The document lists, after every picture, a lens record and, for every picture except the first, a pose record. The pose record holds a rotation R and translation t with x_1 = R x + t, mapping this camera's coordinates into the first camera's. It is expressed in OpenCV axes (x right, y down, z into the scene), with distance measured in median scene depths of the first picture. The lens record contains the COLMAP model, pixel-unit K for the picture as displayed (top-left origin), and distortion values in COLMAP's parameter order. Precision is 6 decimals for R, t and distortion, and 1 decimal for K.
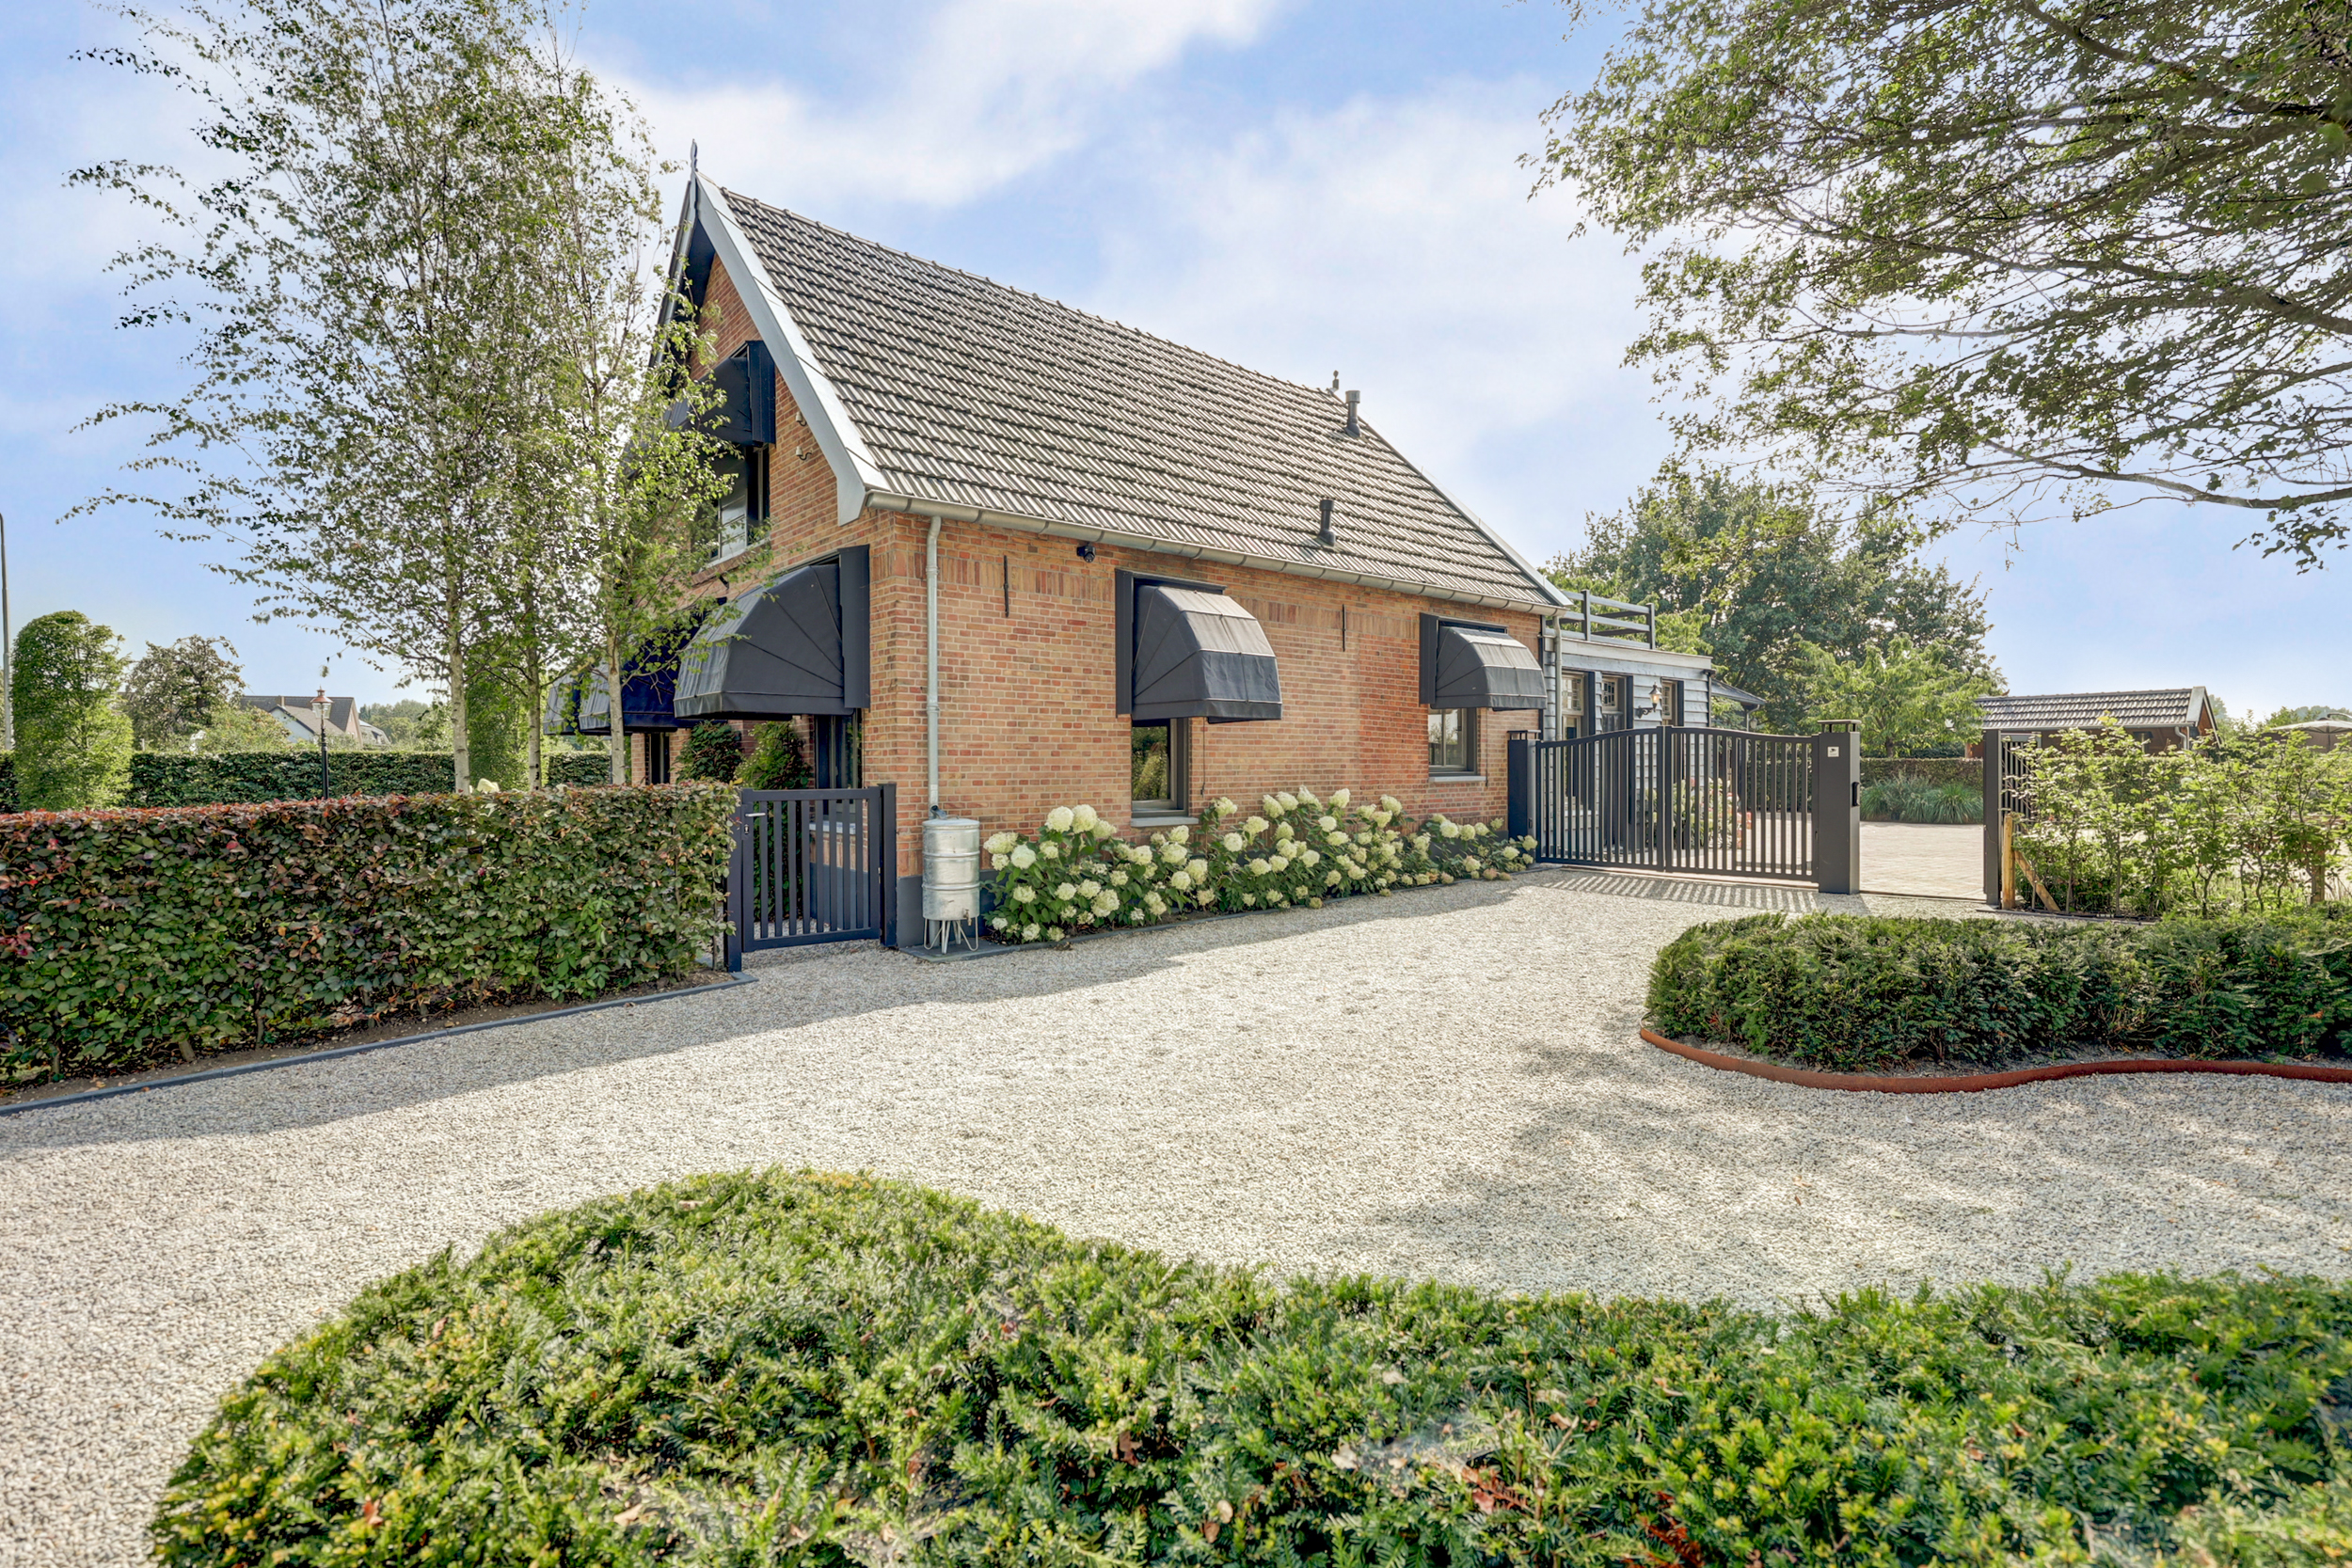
lens RADIAL K [[1081.4, 0, 1172.1], [0, 1081.4, 781.3], [0, 0, 1]] dist [-0.000633, -0.000243]
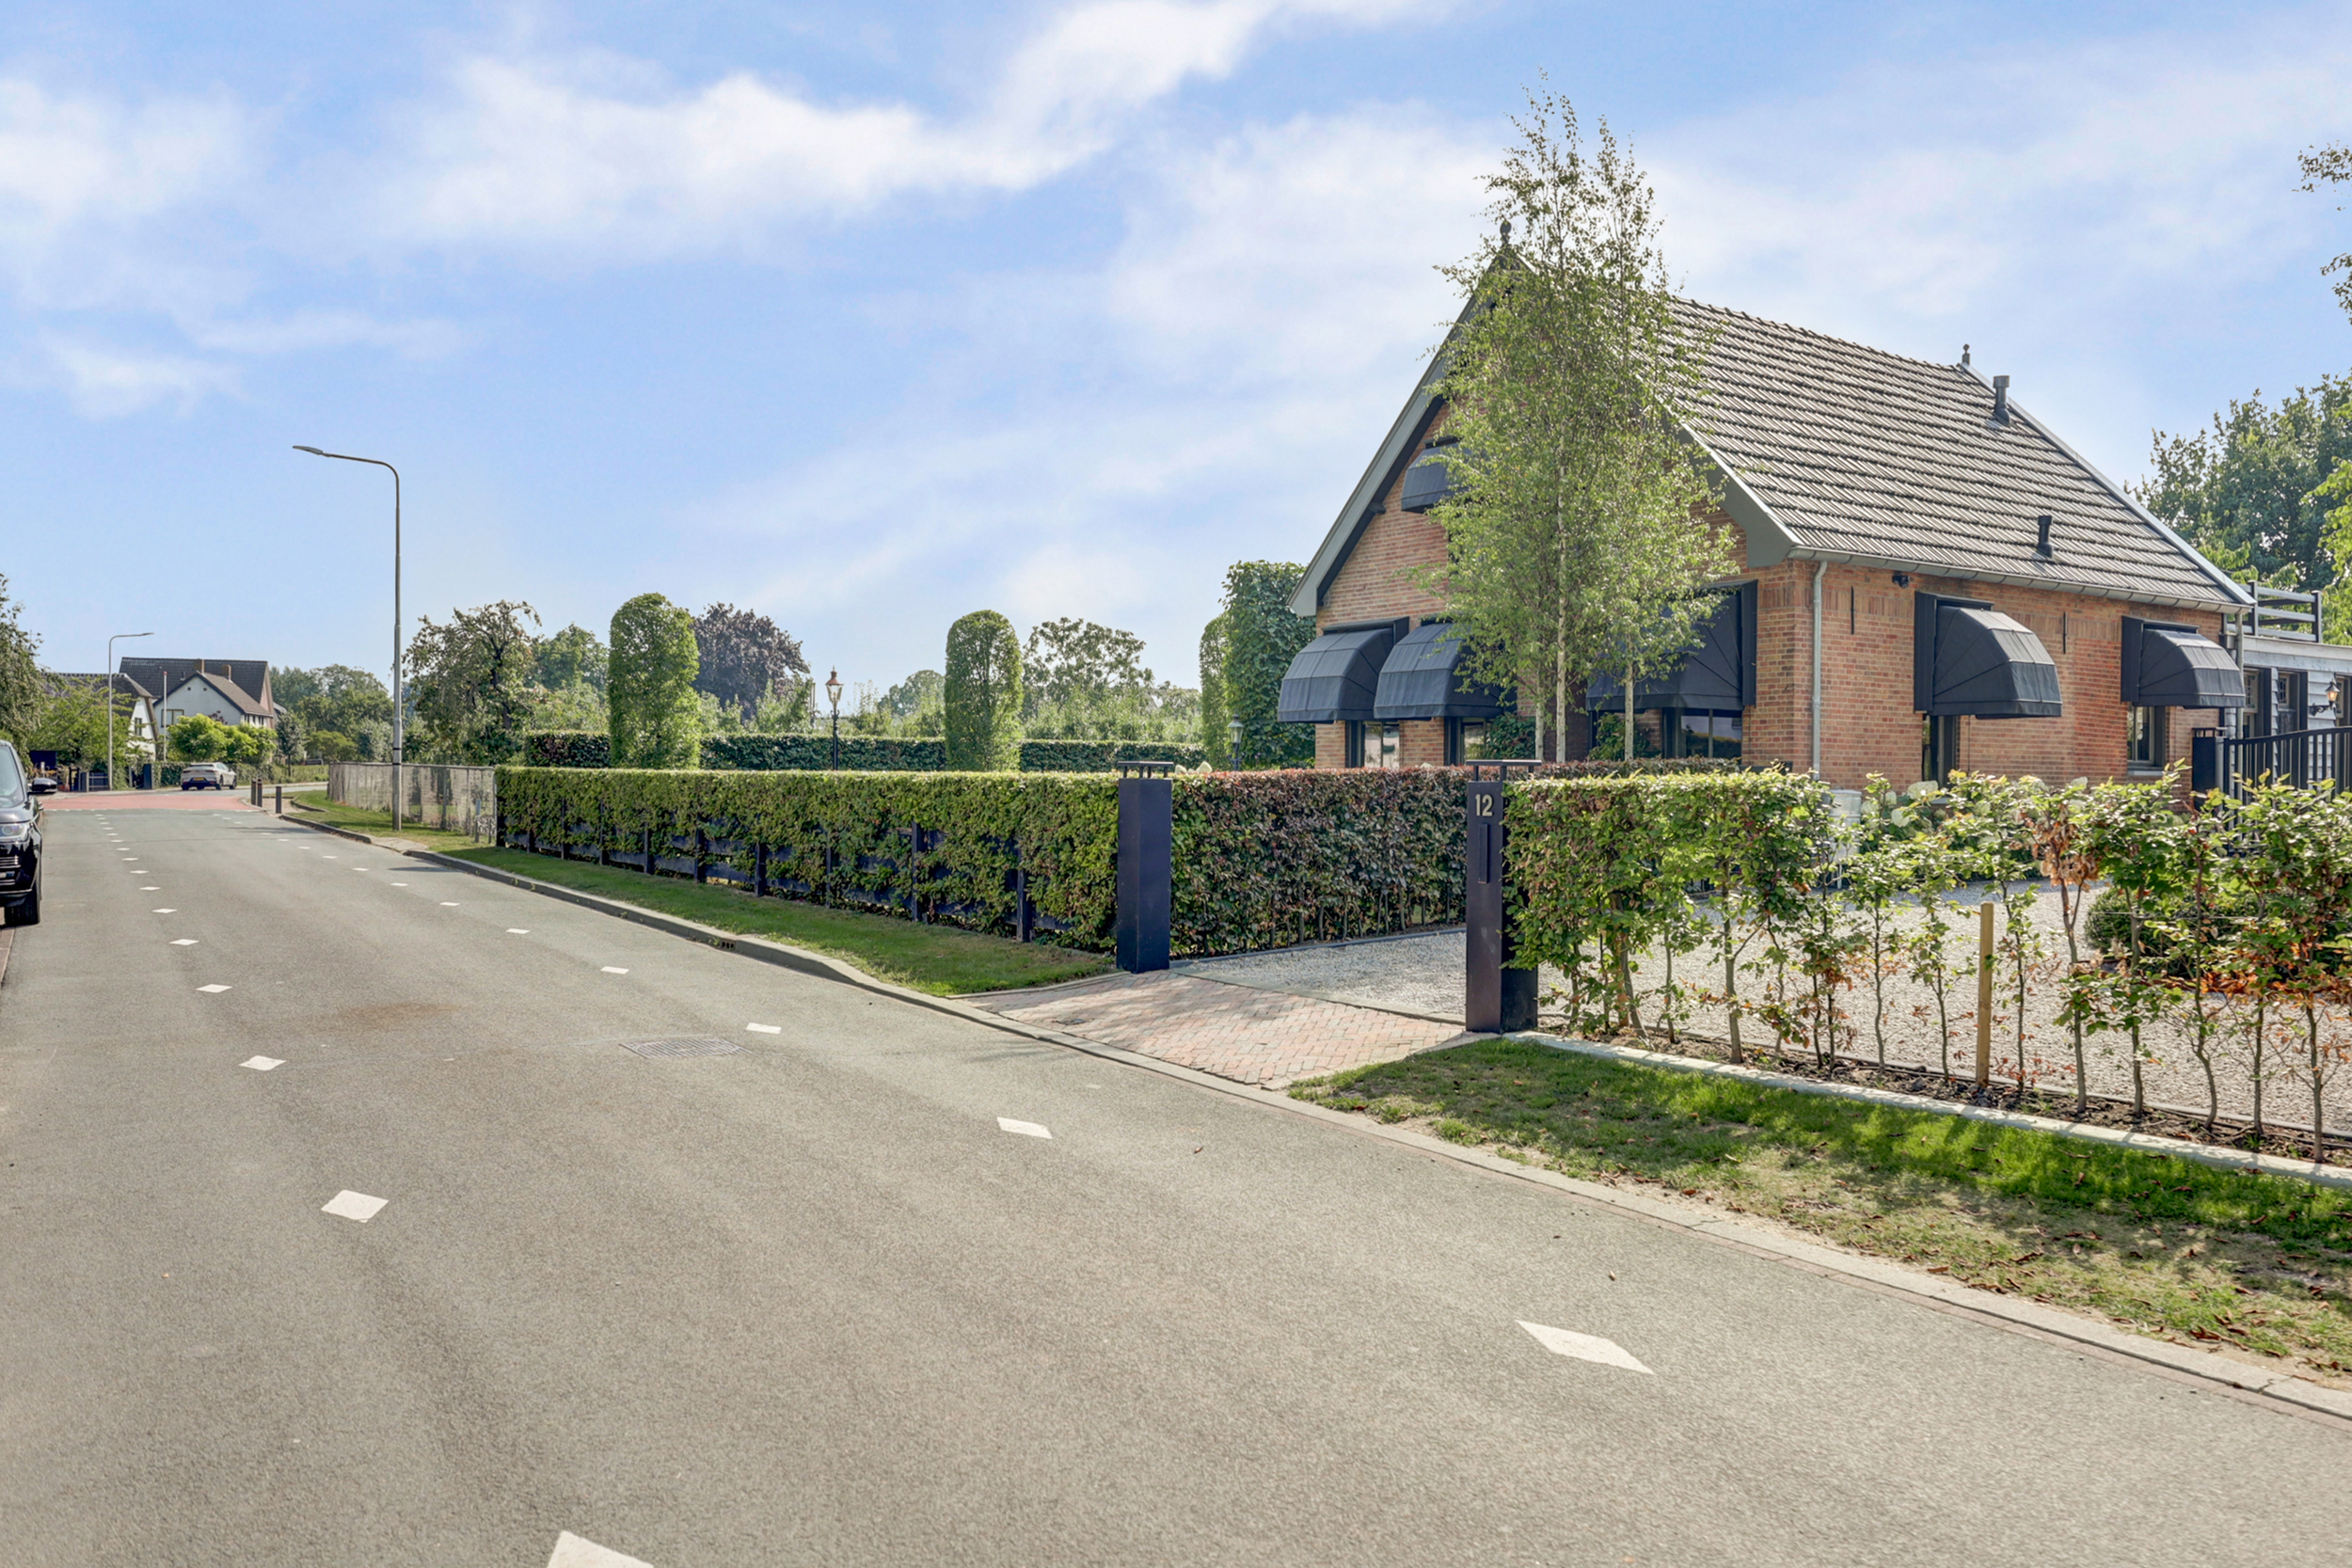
lens RADIAL K [[1730.8, 0, 1179.6], [0, 1730.8, 779.9], [0, 0, 1]] dist [0.000135, -0.001335]
pose [[0.995072, 0.014557, -0.098085, -0.503815], [-0.015871, 0.999794, -0.012627, 0.039478], [0.097881, 0.014122, 0.995098, -0.749572]]
